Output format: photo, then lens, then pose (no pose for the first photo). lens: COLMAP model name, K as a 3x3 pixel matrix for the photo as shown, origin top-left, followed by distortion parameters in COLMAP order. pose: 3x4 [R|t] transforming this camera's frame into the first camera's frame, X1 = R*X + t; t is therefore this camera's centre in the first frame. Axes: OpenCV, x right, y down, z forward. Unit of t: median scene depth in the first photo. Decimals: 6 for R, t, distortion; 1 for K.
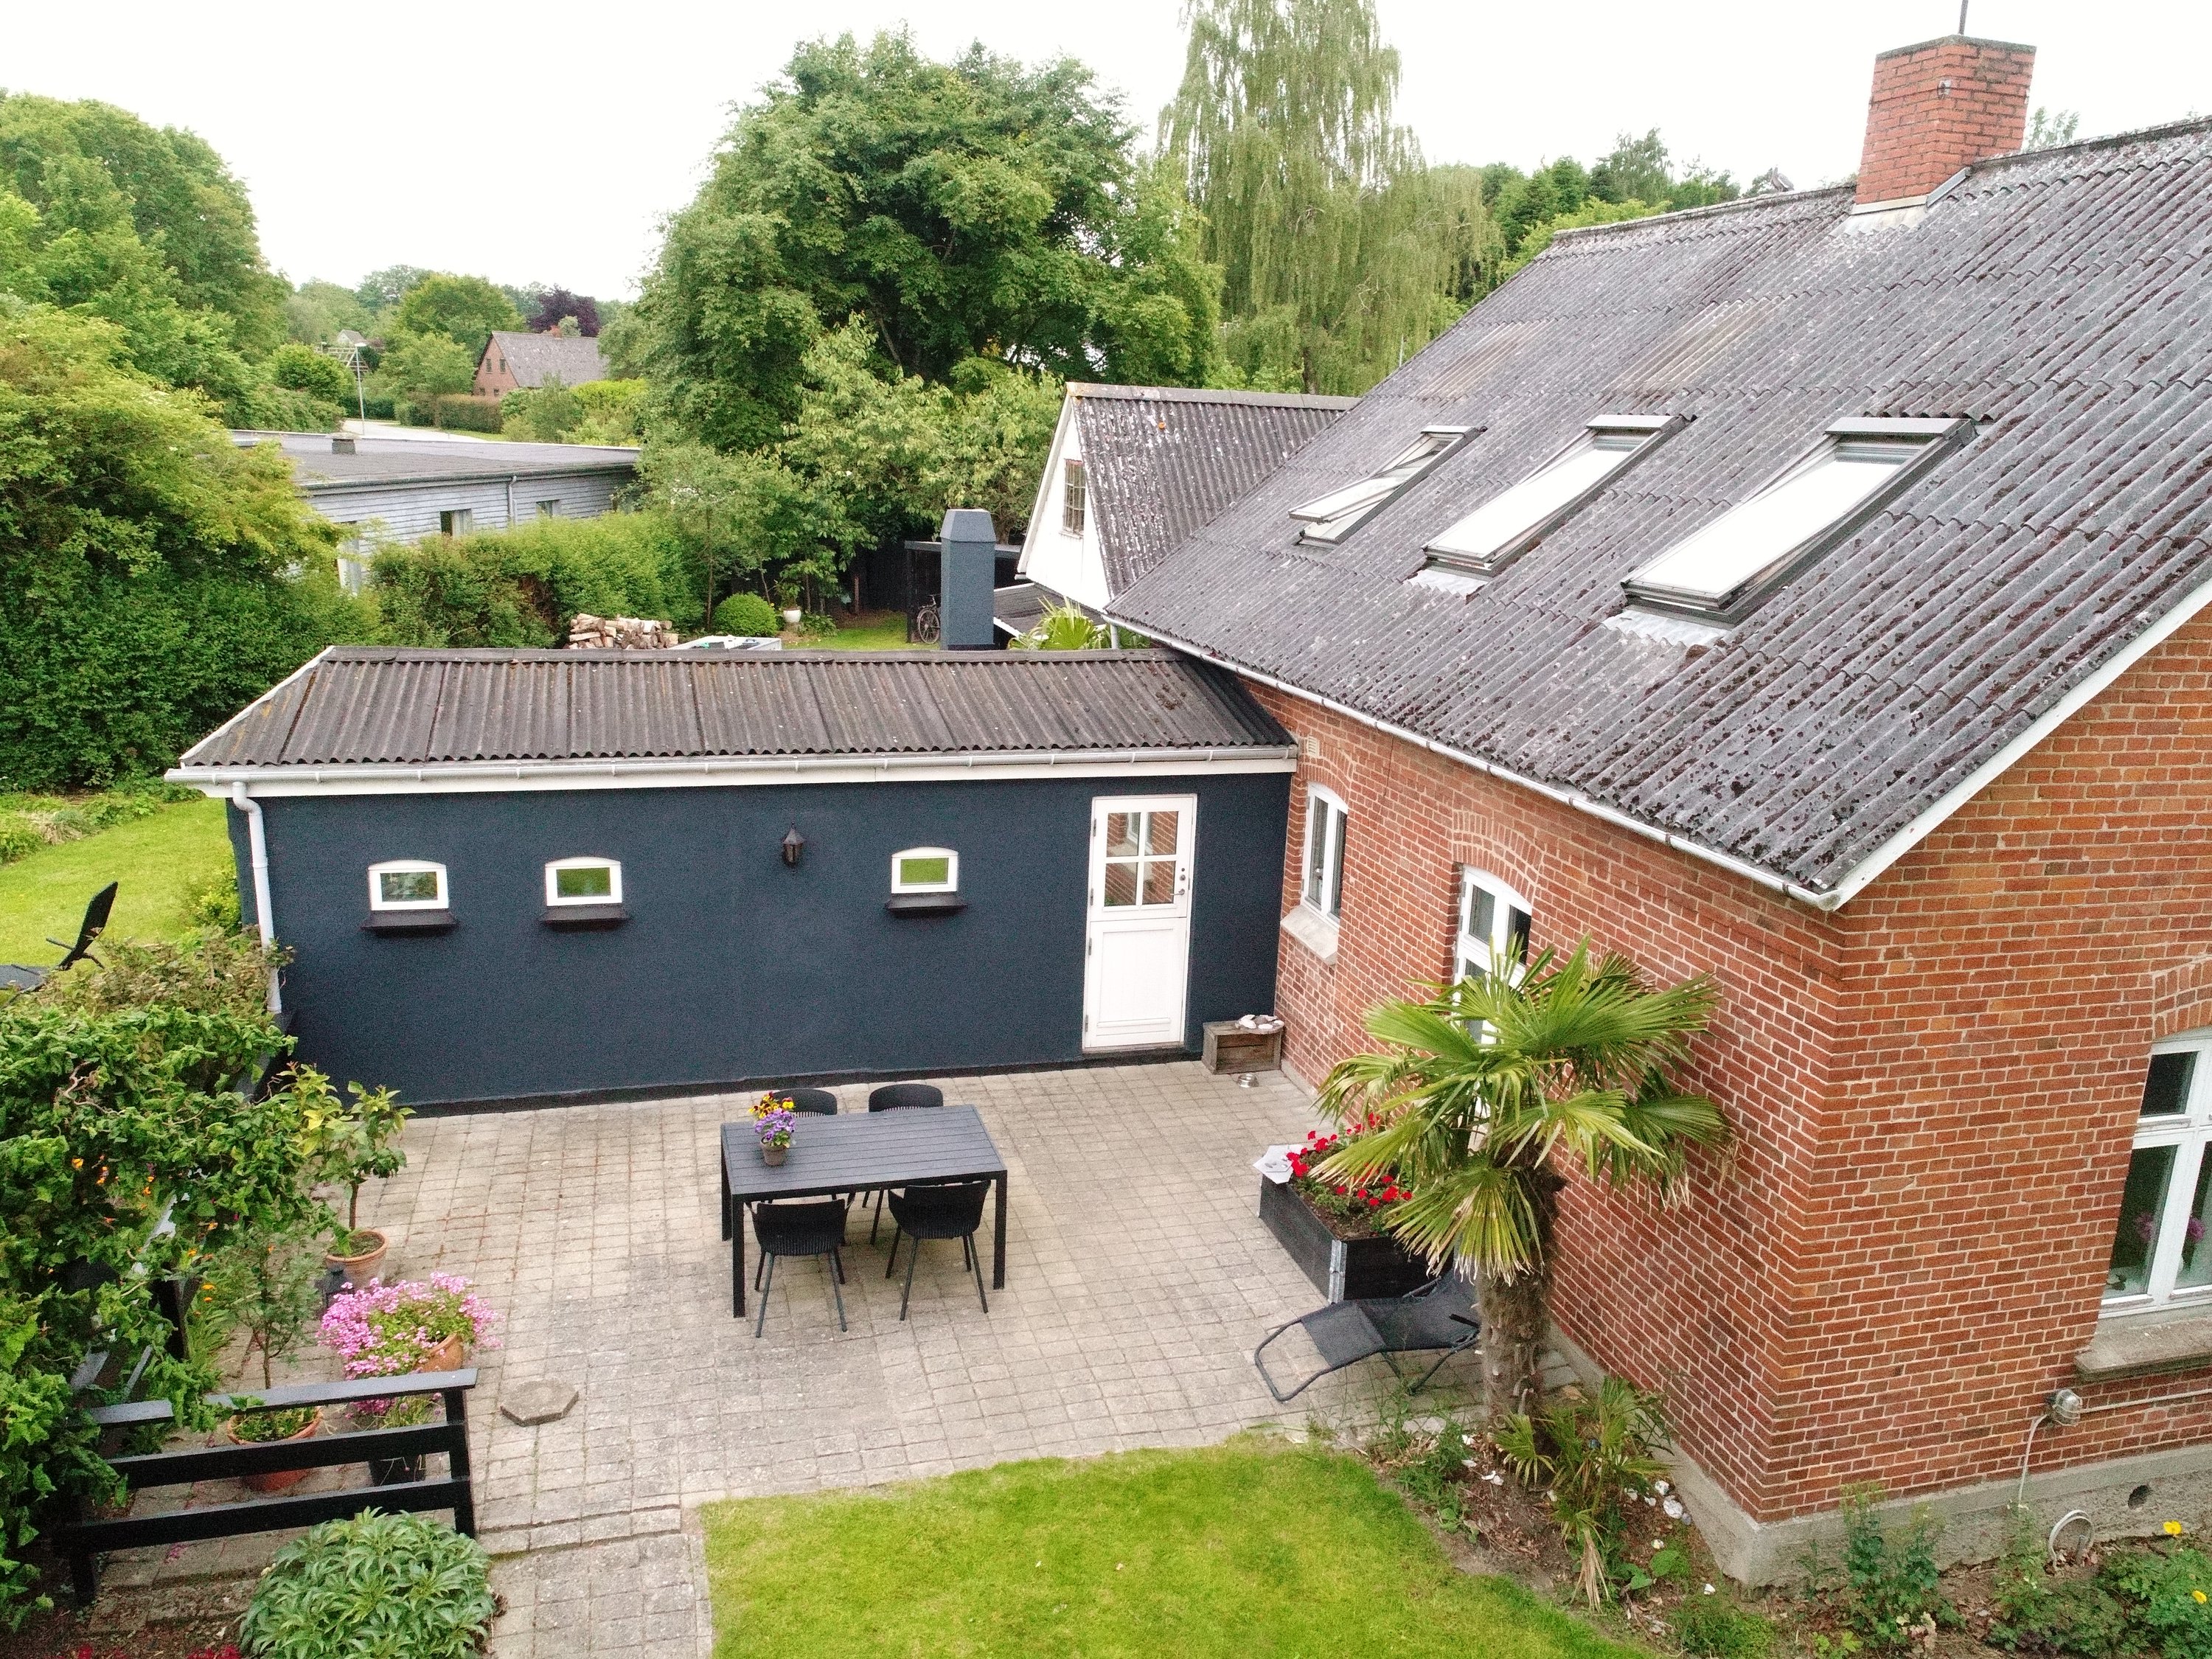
lens RADIAL K [[1648.6, 0, 1107.3], [0, 1648.6, 826.8], [0, 0, 1]] dist [-0.007976, -0.000186]
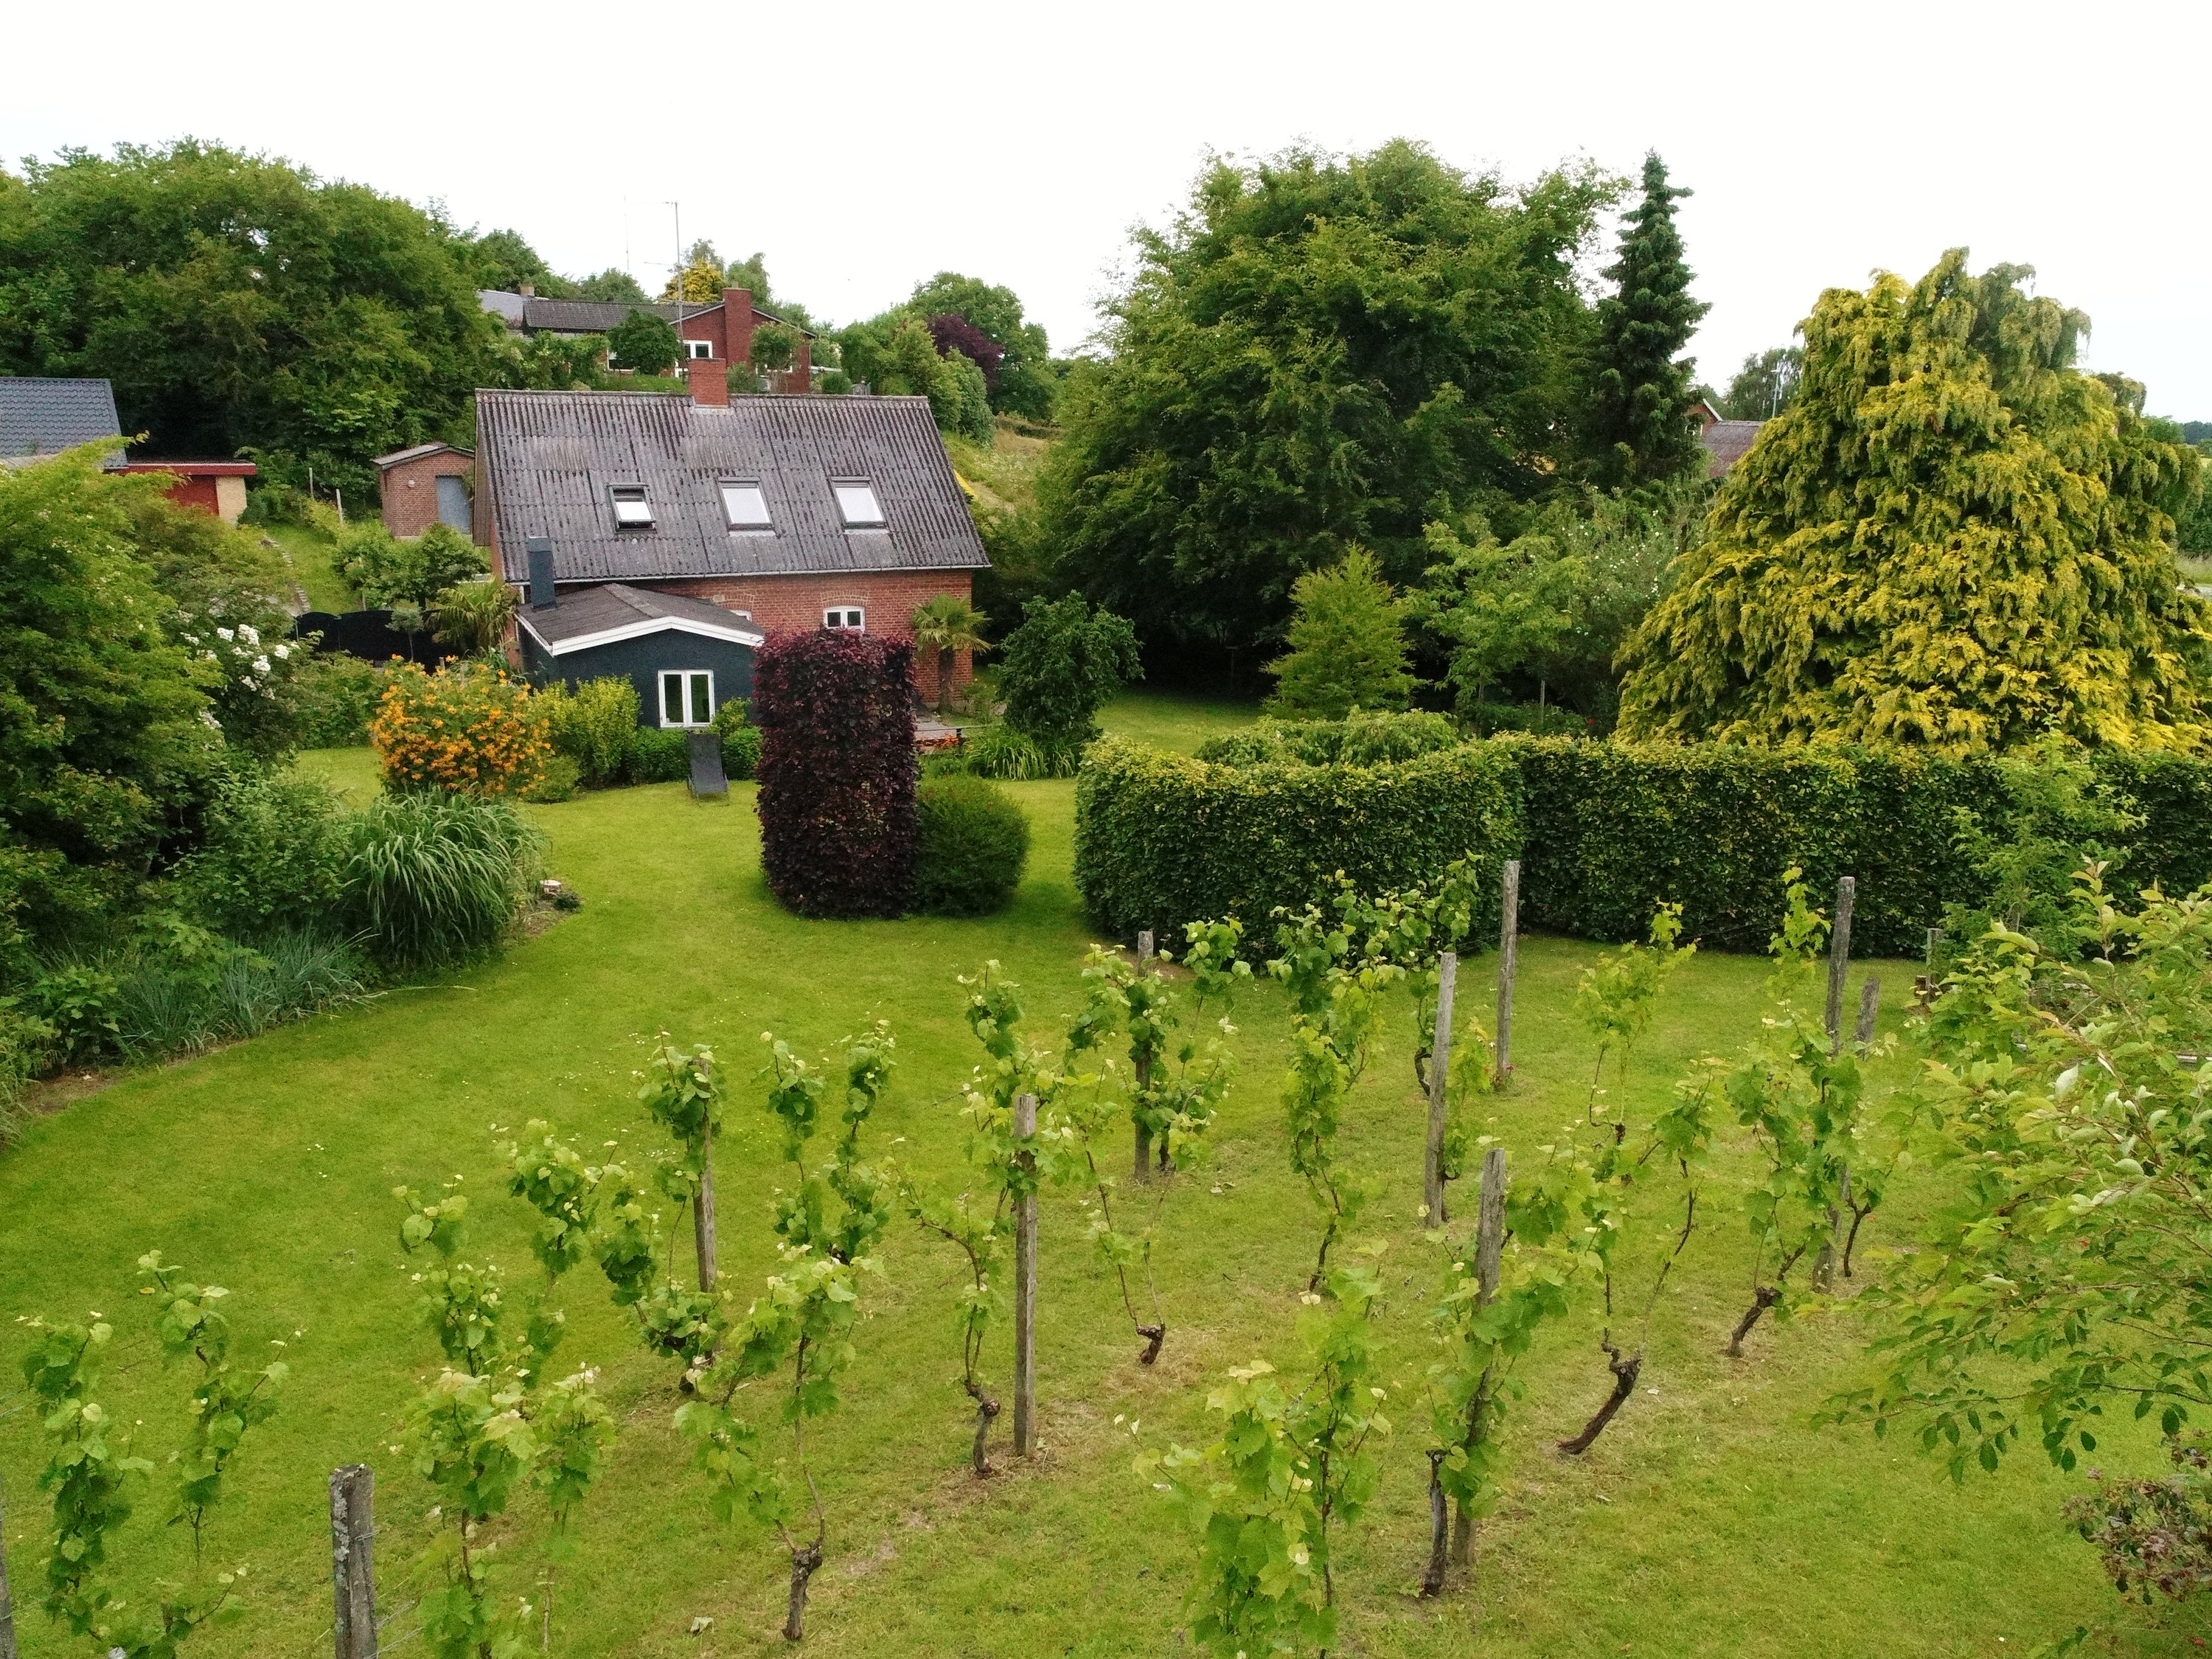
lens RADIAL K [[1648.6, 0, 1109.3], [0, 1648.6, 830.1], [0, 0, 1]] dist [-0.007976, -0.000186]
pose [[-0.150505, -0.271514, 0.950594, -2.741435], [0.216198, 0.929232, 0.299643, -0.376740], [-0.964680, 0.250614, -0.081153, 0.666914]]
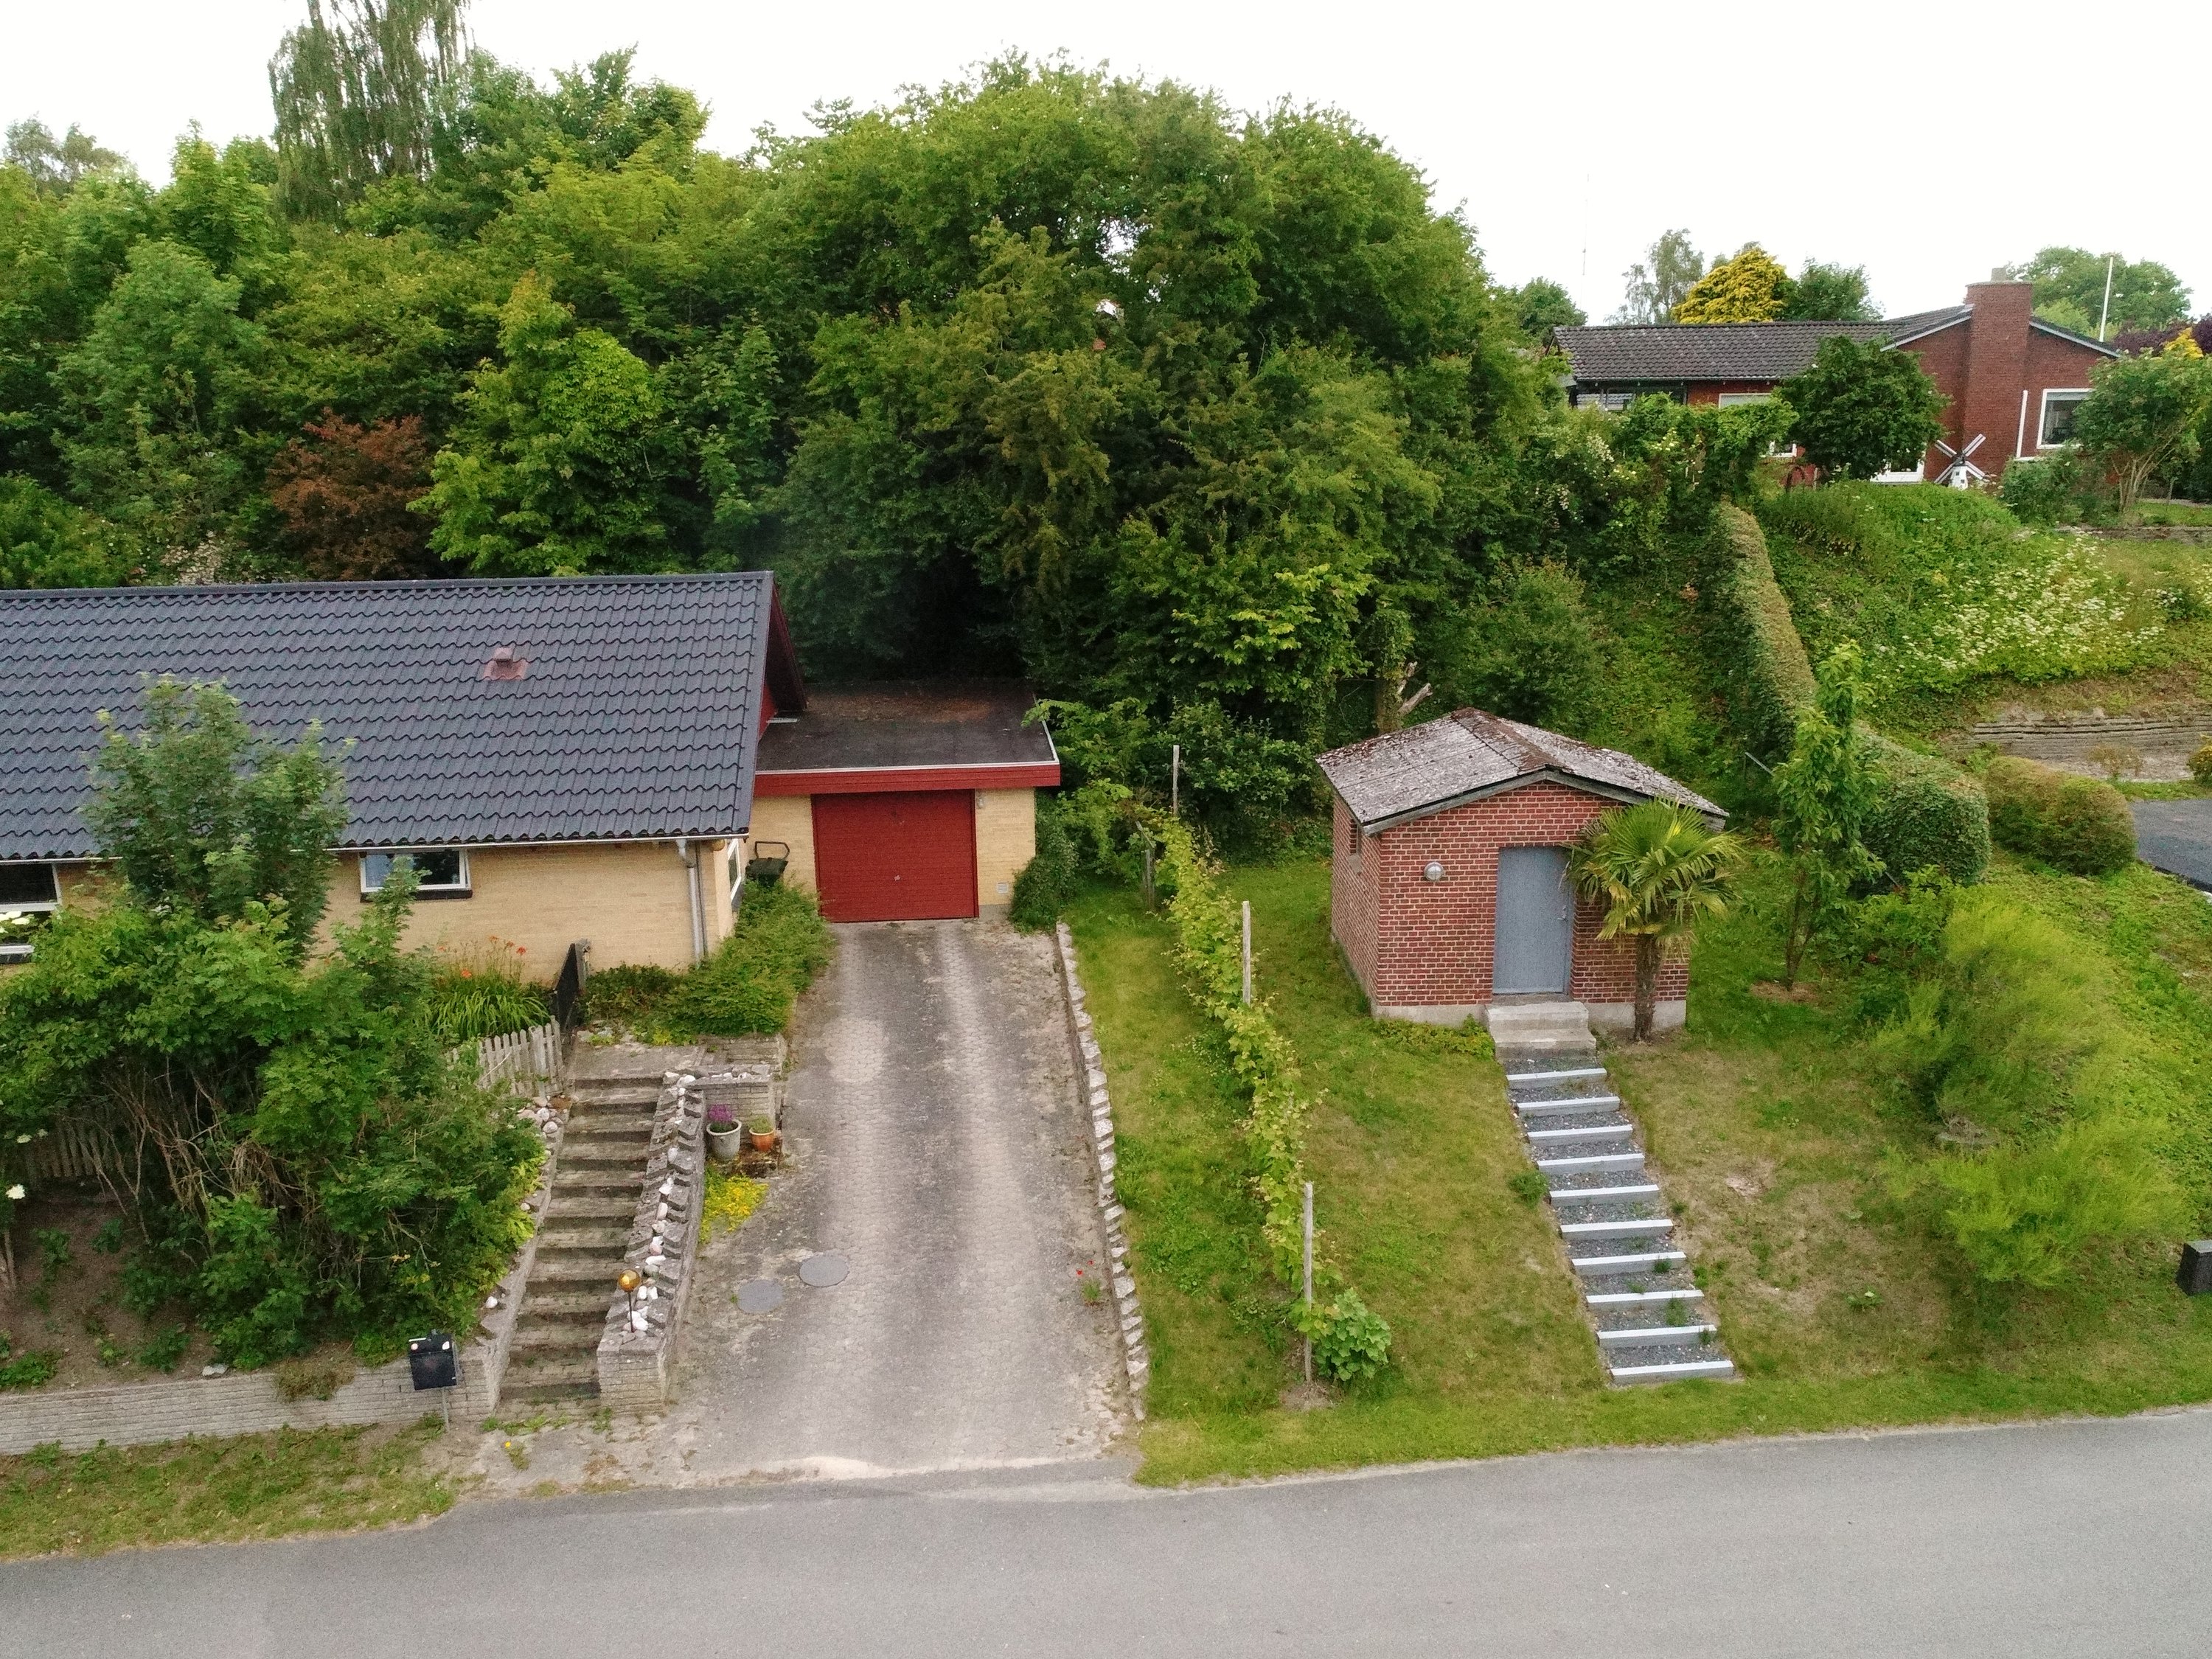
lens RADIAL K [[1648.6, 0, 1106.8], [0, 1648.6, 826.8], [0, 0, 1]] dist [-0.007976, -0.000186]
pose [[0.318109, -0.256114, 0.912804, 0.541823], [0.250715, 0.951268, 0.179533, -0.732177], [-0.914302, 0.171742, 0.366819, 1.605631]]
